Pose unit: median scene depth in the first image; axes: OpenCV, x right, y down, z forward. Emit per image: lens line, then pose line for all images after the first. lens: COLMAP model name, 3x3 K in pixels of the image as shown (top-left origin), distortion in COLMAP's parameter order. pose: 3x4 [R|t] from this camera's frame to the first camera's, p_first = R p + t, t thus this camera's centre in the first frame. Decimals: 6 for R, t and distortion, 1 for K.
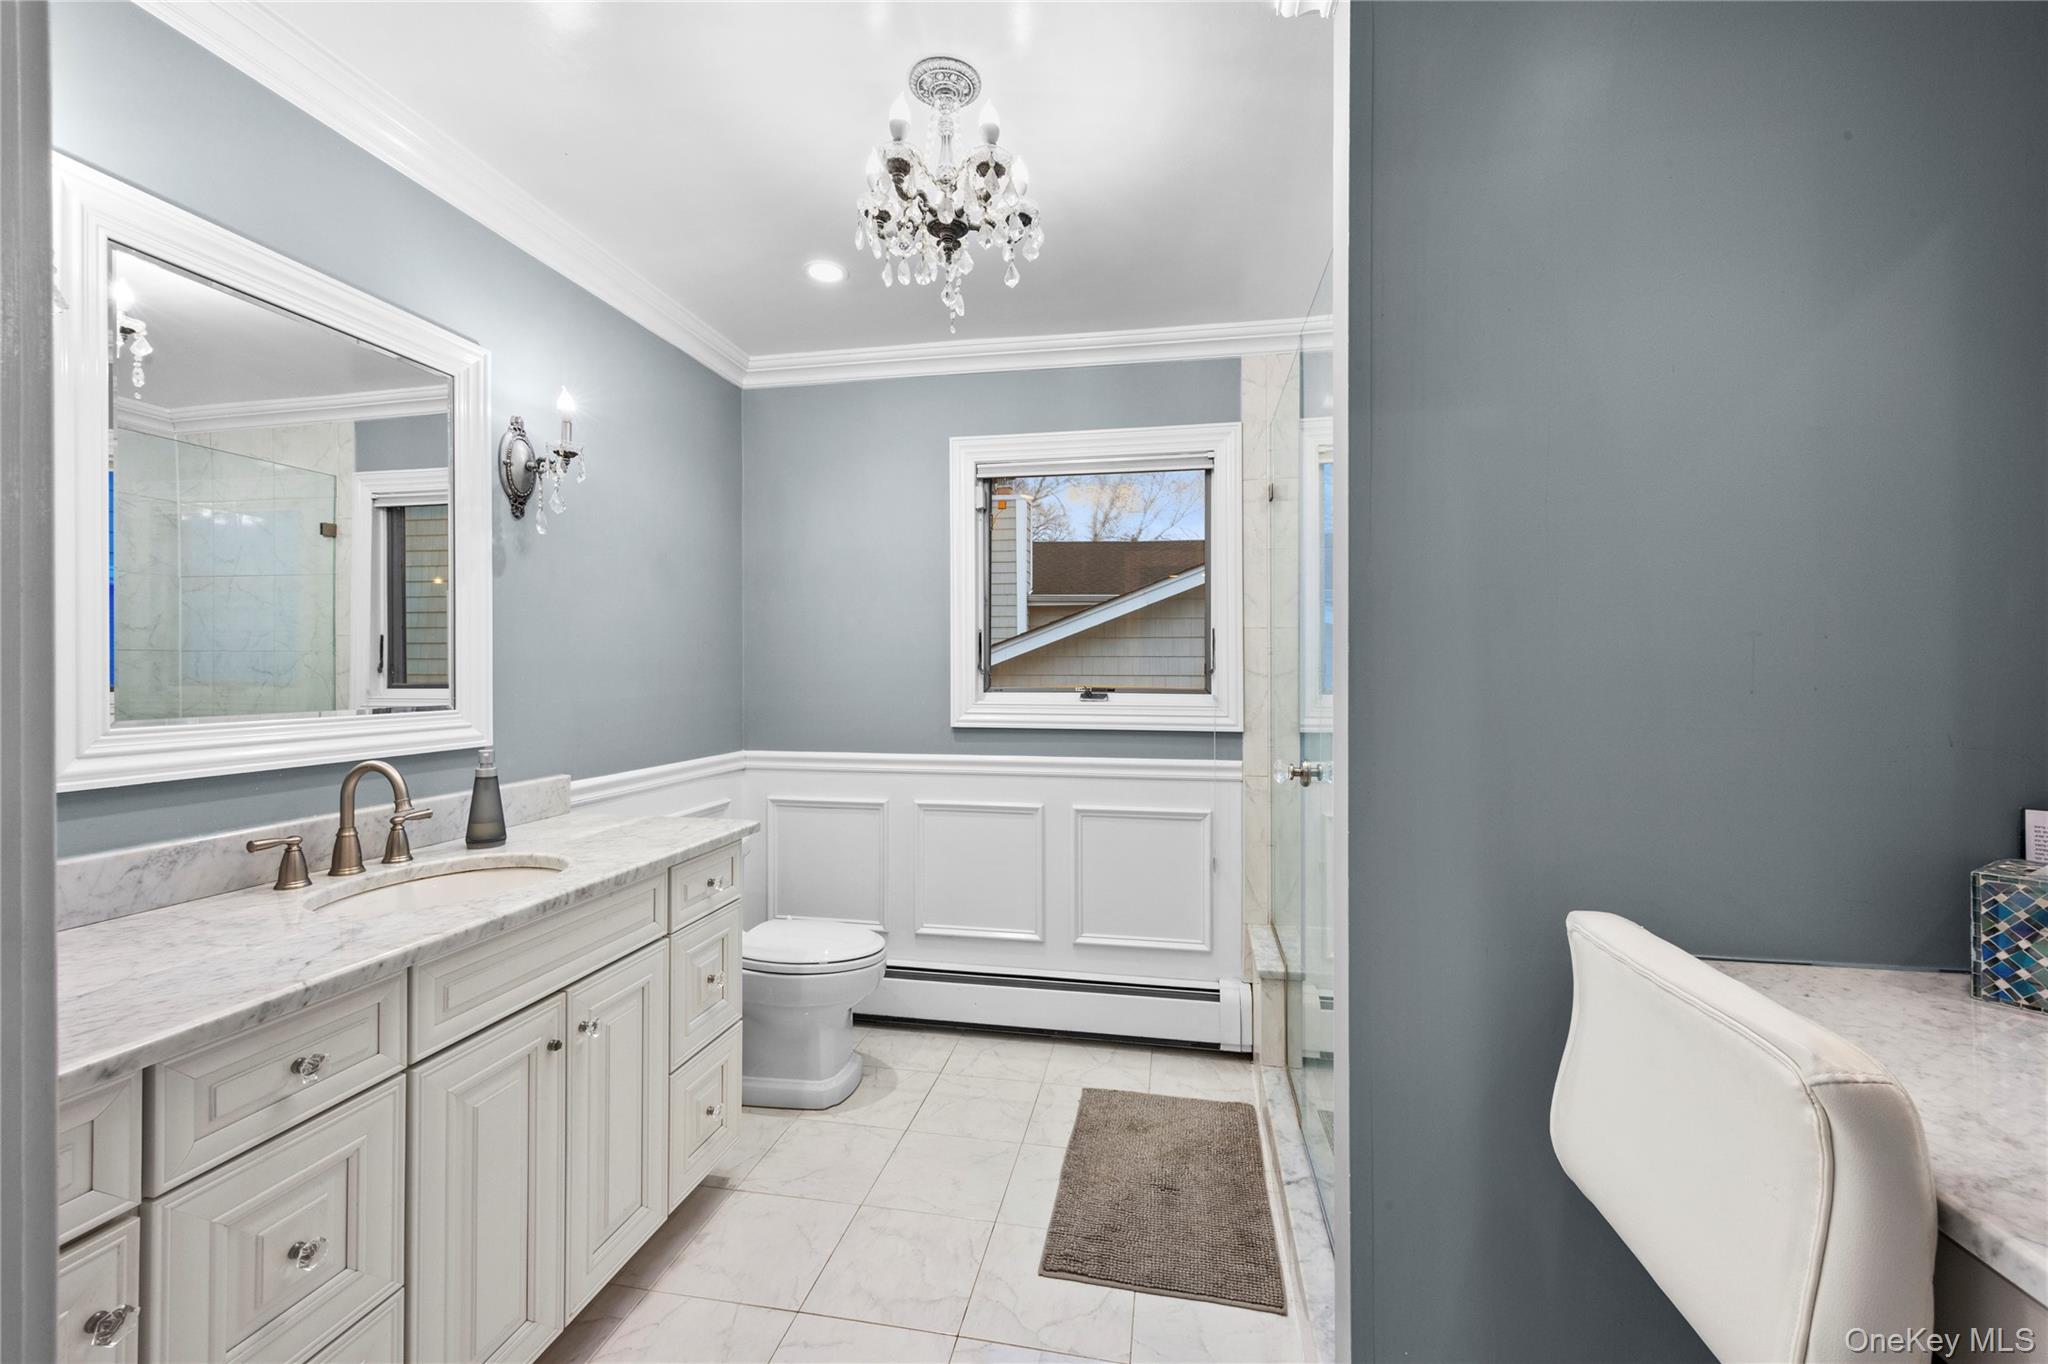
lens RADIAL K [[827.2, 0, 1027.2], [0, 827.2, 671.4], [0, 0, 1]] dist [0.002360, 0.000284]
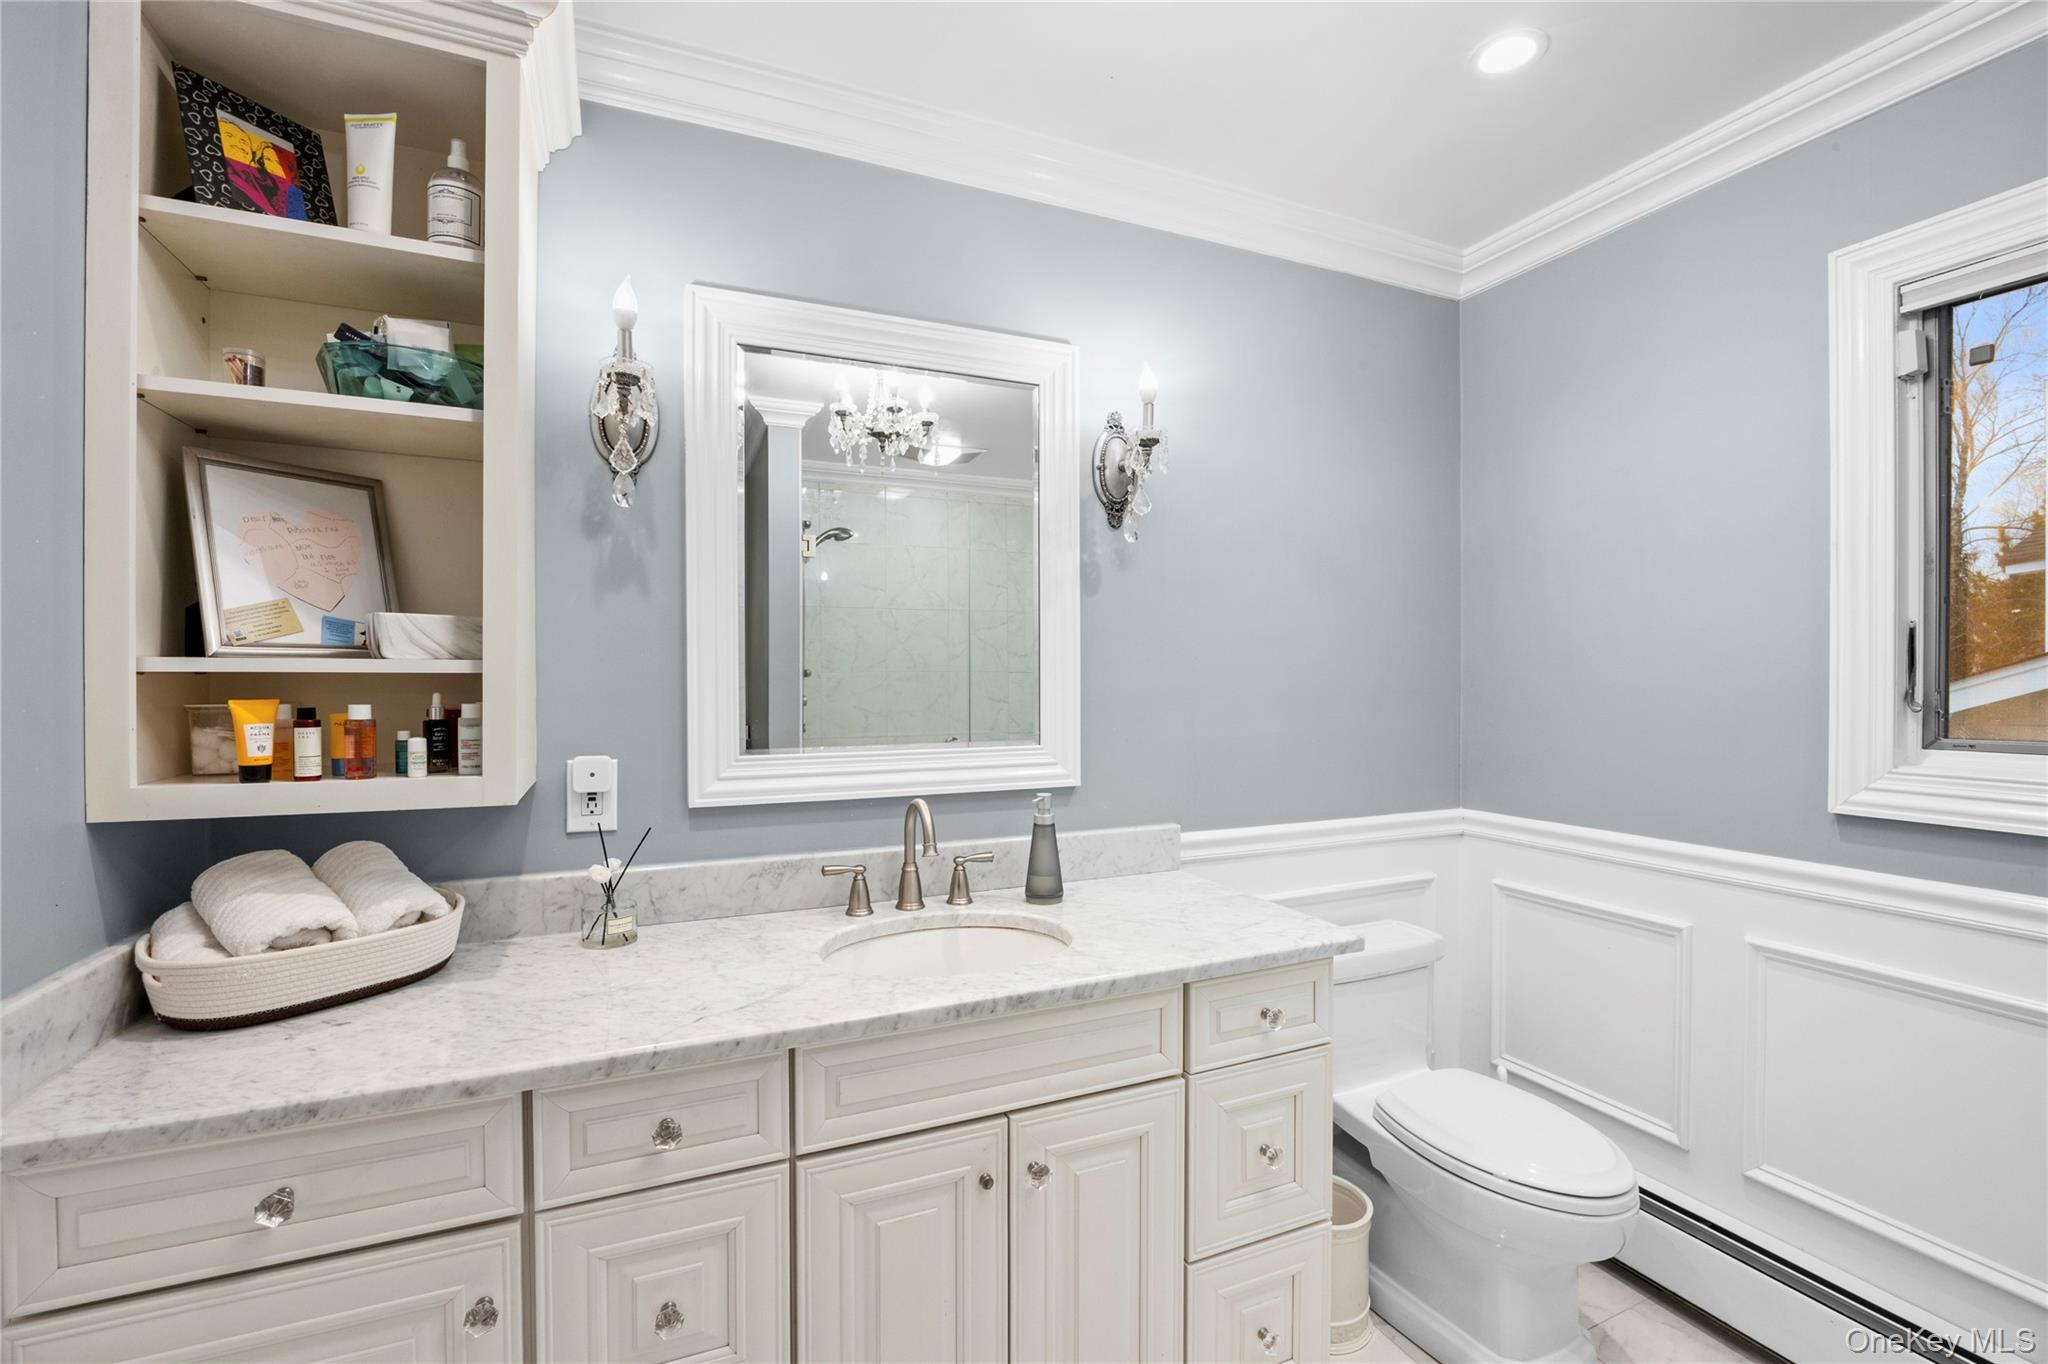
lens RADIAL K [[893.0, 0, 1024.0], [0, 893.0, 682.0], [0, 0, 1]] dist [-0.026339, 0.012255]
pose [[0.563640, 0.002912, -0.826015, 0.128705], [0.002494, 0.999983, 0.005227, -0.030552], [0.826017, -0.005006, 0.563623, 0.443762]]
